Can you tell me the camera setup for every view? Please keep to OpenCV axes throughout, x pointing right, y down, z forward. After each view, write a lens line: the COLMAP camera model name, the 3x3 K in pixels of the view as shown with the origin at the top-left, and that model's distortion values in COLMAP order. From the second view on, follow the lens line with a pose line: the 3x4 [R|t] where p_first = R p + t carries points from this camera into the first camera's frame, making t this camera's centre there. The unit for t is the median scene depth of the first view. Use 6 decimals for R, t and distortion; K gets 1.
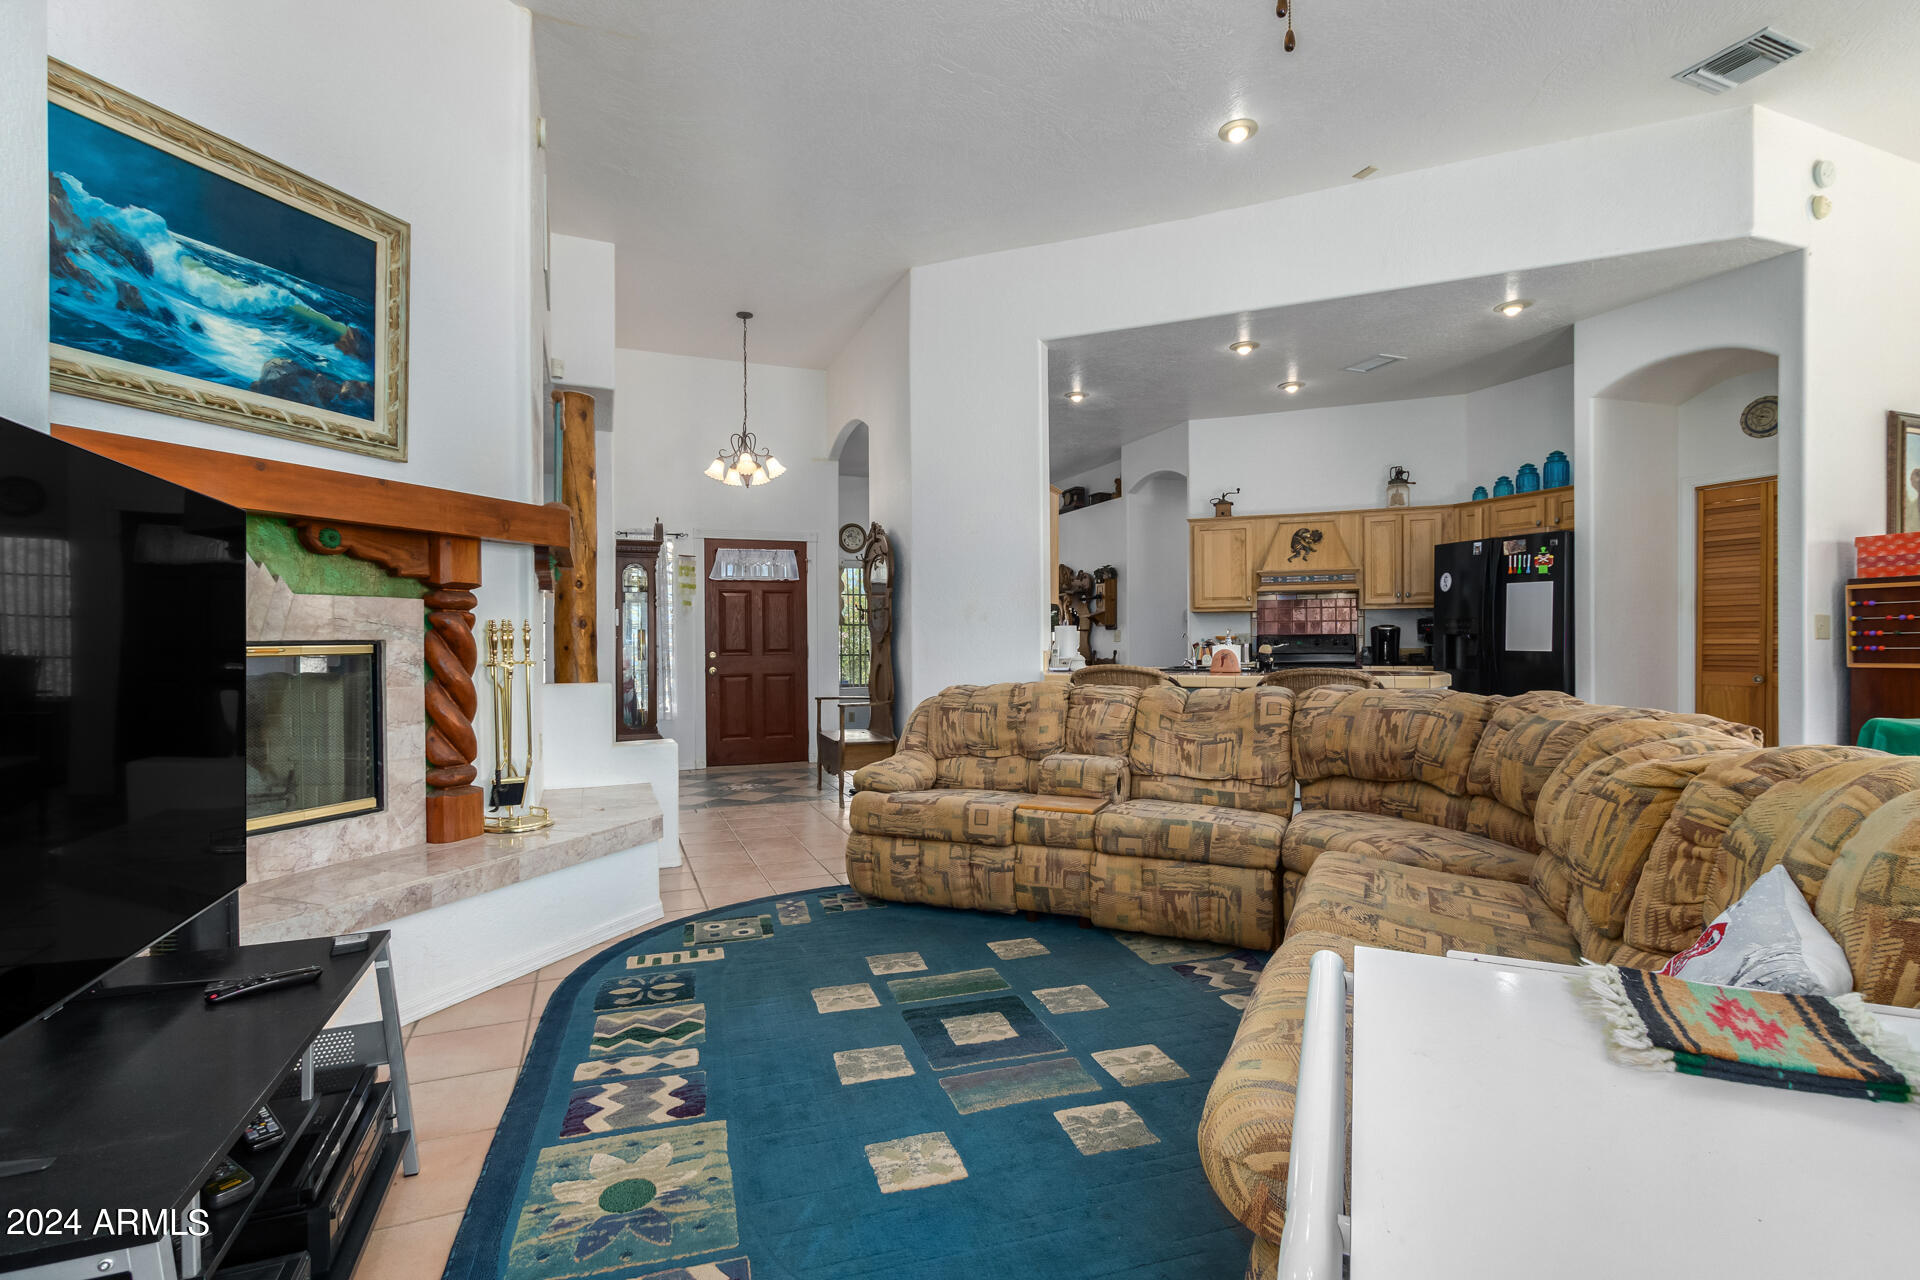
lens RADIAL K [[883.1, 0, 949.5], [0, 883.1, 645.2], [0, 0, 1]] dist [0.007440, -0.002006]
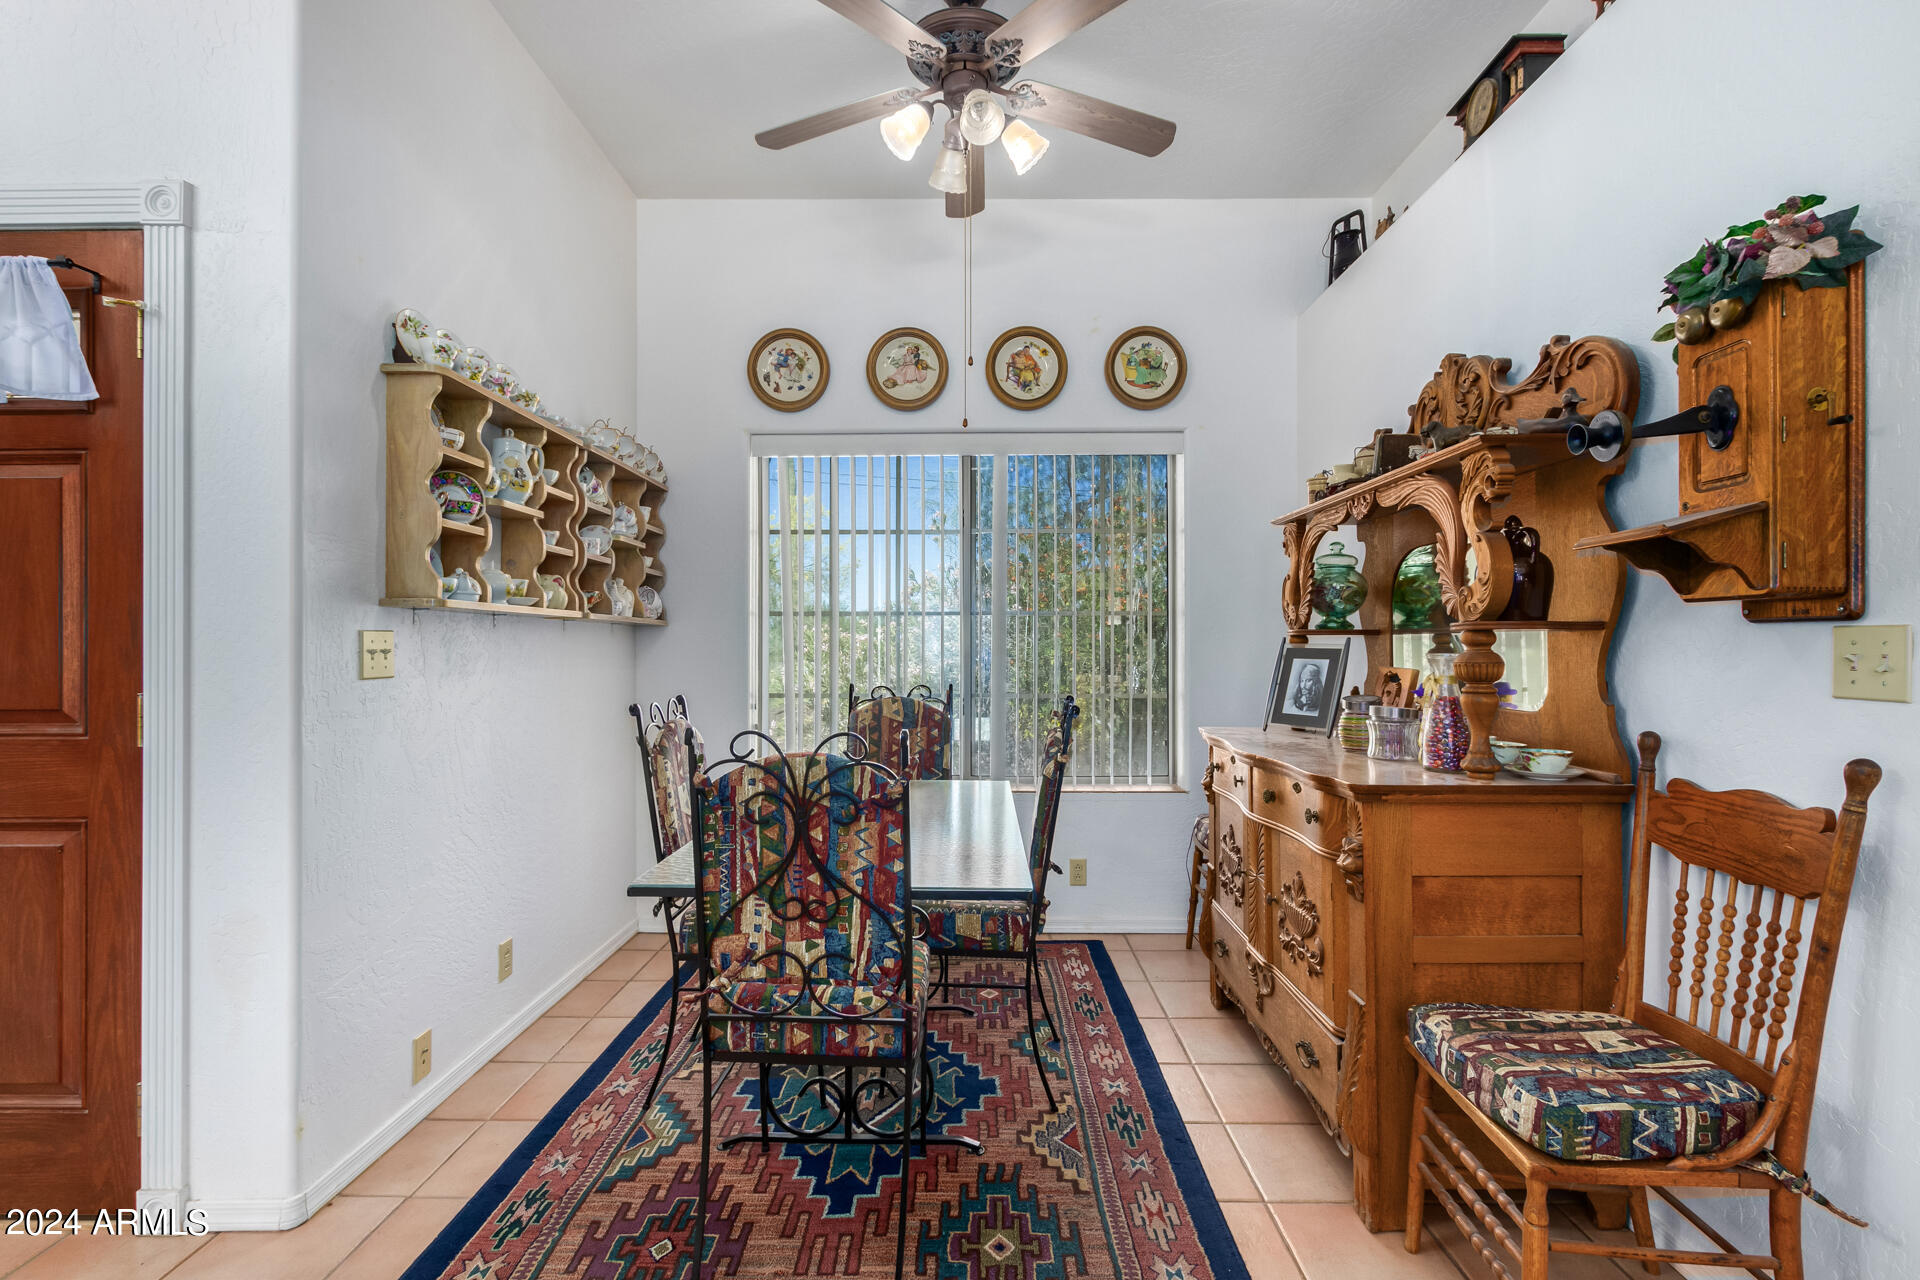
lens RADIAL K [[883.1, 0, 952.9], [0, 883.1, 631.2], [0, 0, 1]] dist [0.007440, -0.002006]
pose [[0.920915, 0.000114, -0.389763, 0.143149], [-0.005300, 0.999911, -0.012230, -0.018315], [0.389727, 0.013328, 0.920834, 1.091553]]
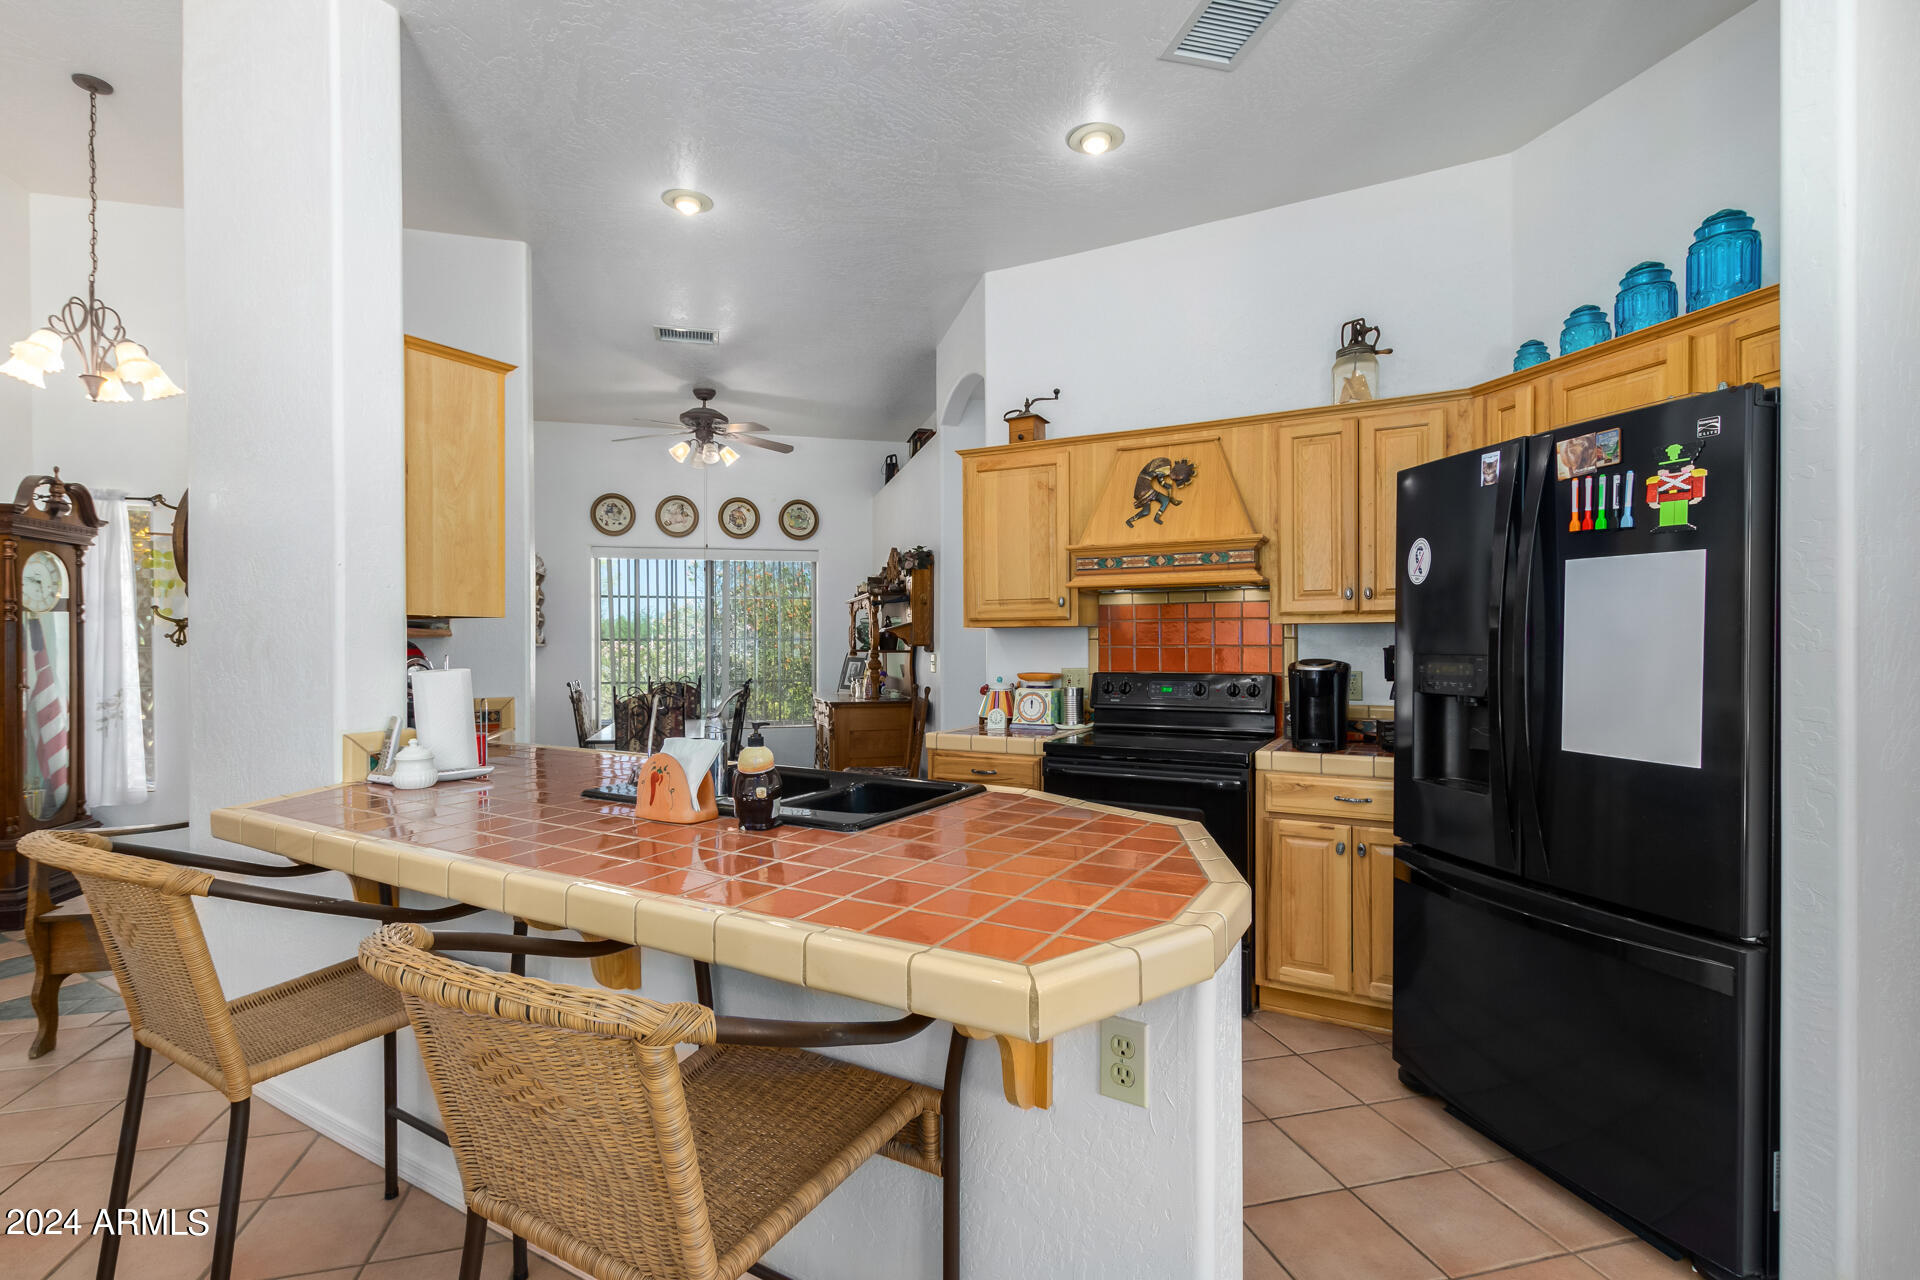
lens RADIAL K [[883.1, 0, 955.3], [0, 883.1, 642.3], [0, 0, 1]] dist [0.007440, -0.002006]
pose [[0.991843, 0.001767, -0.127454, 0.382424], [-0.002051, 0.999996, -0.002091, -0.031597], [0.127450, 0.002336, 0.991842, 0.546582]]
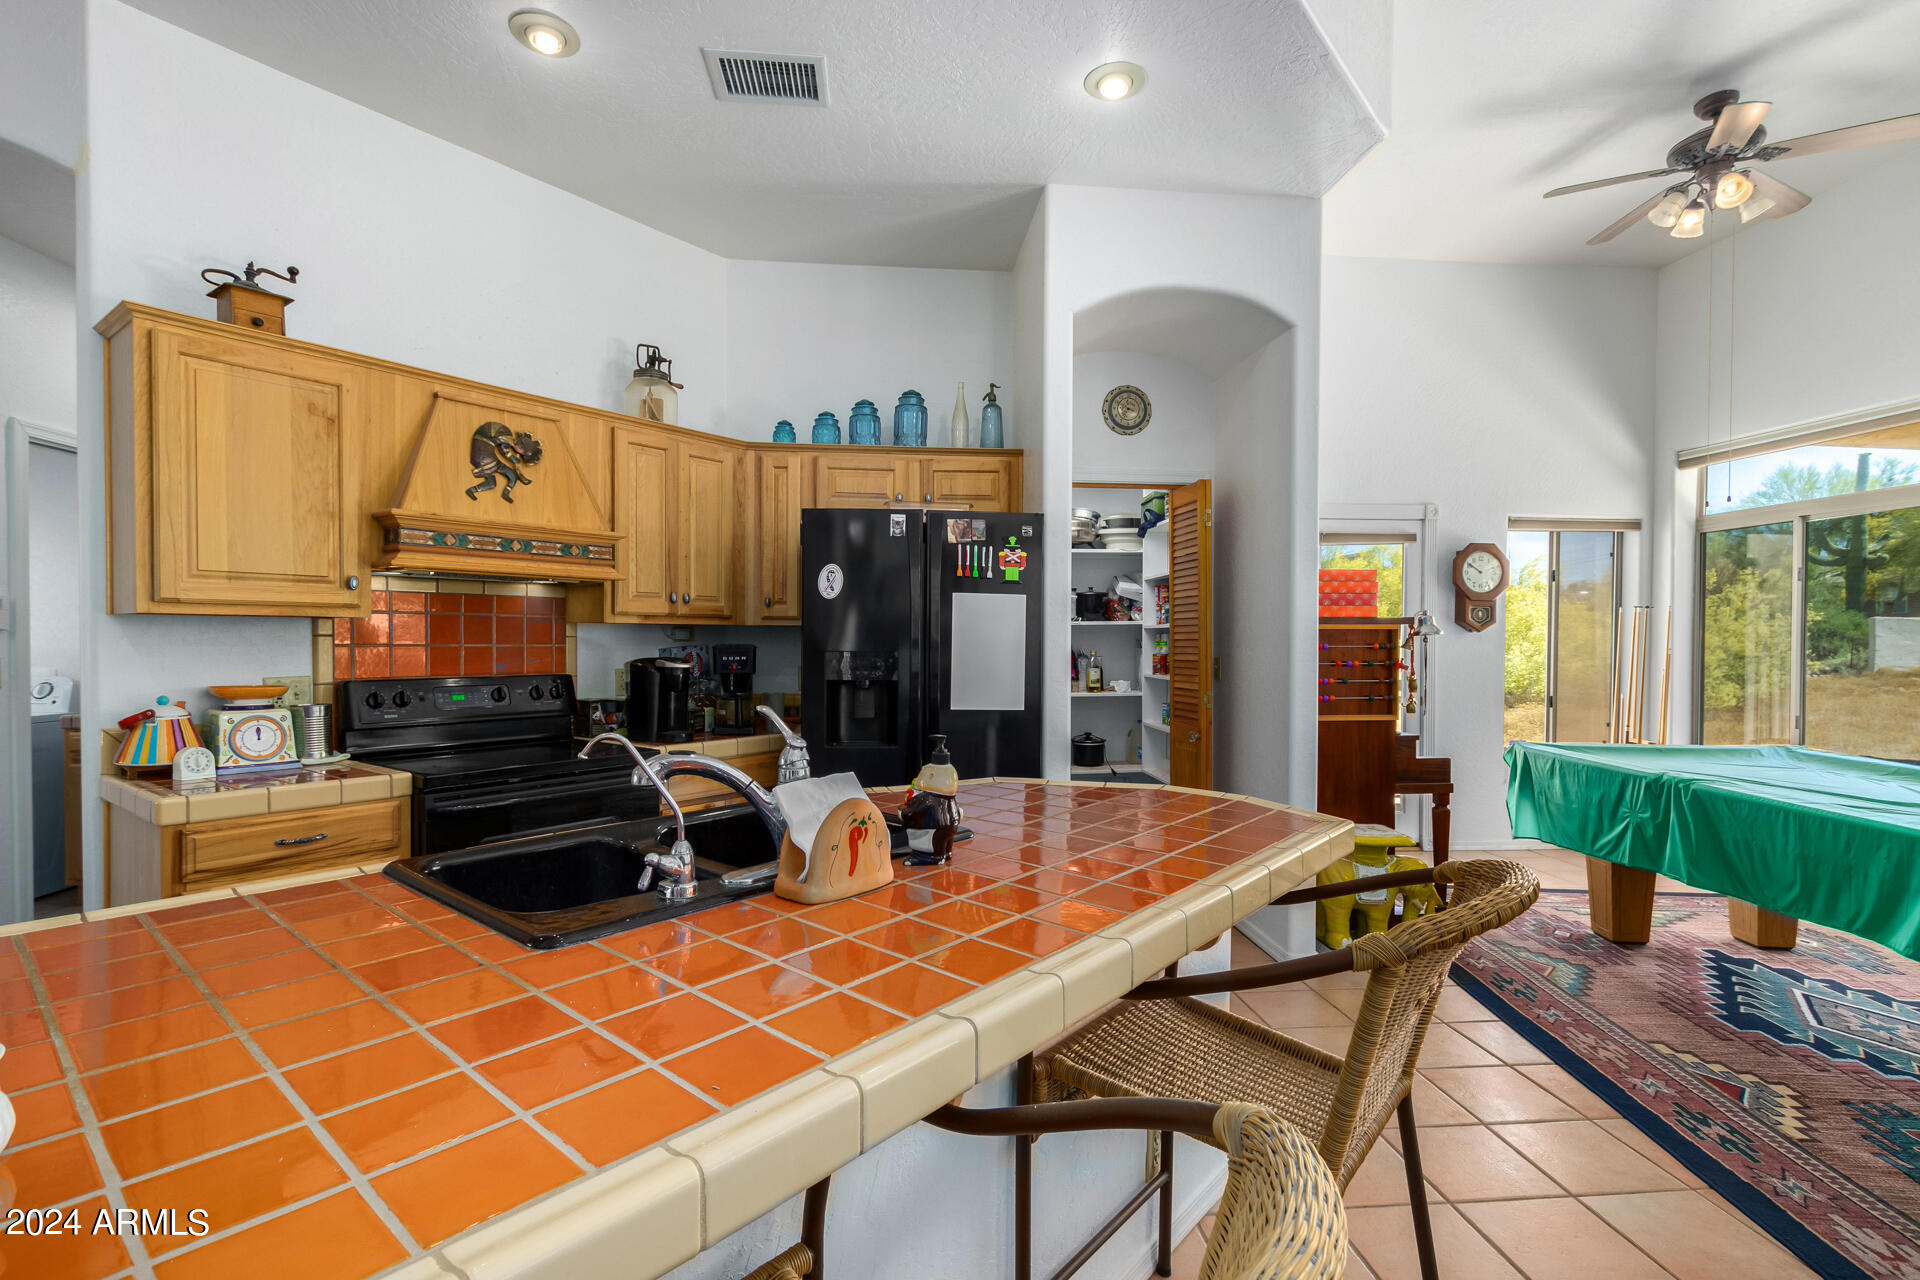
lens RADIAL K [[883.1, 0, 949.0], [0, 883.1, 659.1], [0, 0, 1]] dist [0.007440, -0.002006]
pose [[0.287774, -0.012860, 0.957612, 0.069693], [-0.003750, 0.999887, 0.014555, -0.030963], [-0.957691, -0.007779, 0.287693, 0.738669]]
